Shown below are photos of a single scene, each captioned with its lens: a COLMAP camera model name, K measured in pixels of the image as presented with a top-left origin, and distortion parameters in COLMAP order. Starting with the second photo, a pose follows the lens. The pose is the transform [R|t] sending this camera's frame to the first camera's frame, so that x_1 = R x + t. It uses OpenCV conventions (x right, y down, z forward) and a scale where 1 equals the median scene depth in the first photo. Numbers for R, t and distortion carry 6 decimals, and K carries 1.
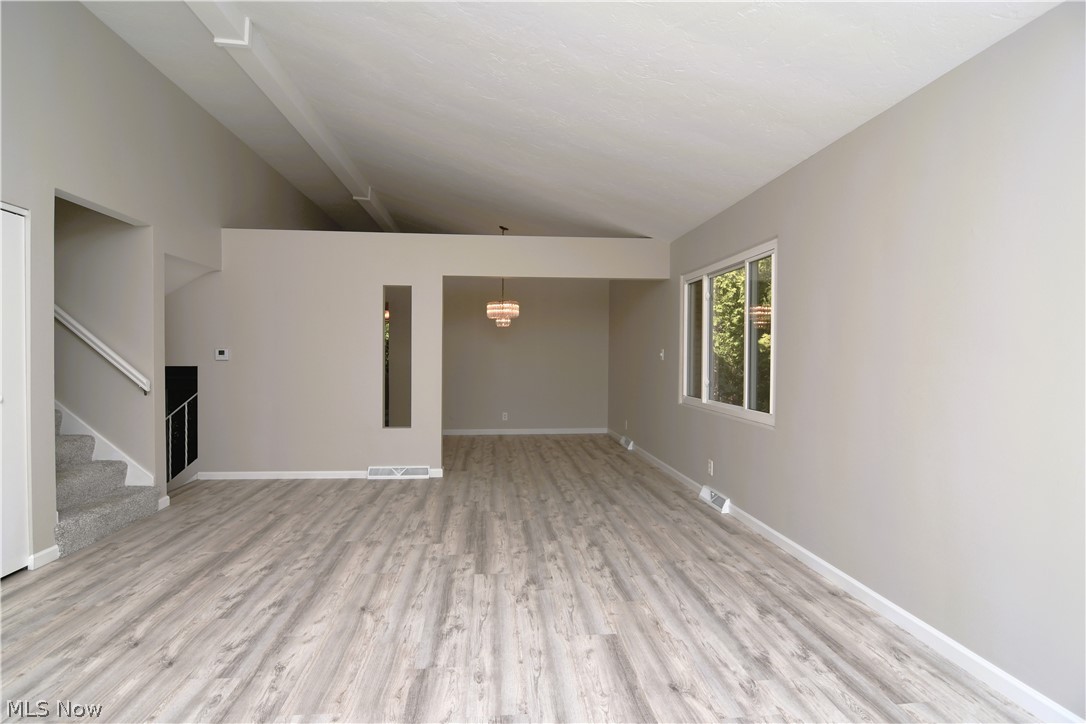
lens RADIAL K [[497.5, 0, 542.8], [0, 497.5, 358.9], [0, 0, 1]] dist [-0.001531, -0.000481]
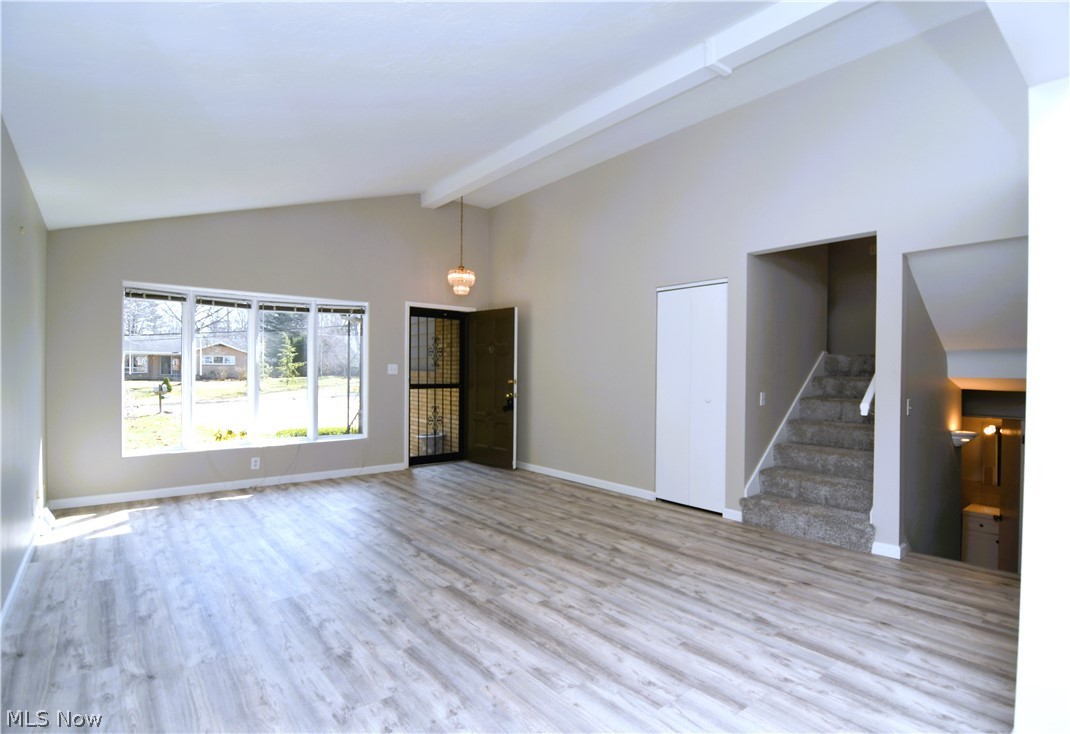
lens RADIAL K [[536.1, 0, 536.2], [0, 536.1, 372.3], [0, 0, 1]] dist [-0.020193, -0.001852]
pose [[-0.831056, -0.010279, -0.556094, 0.324878], [-0.017414, 0.999820, 0.007544, -0.011189], [0.555916, 0.015953, -0.831085, 1.965451]]
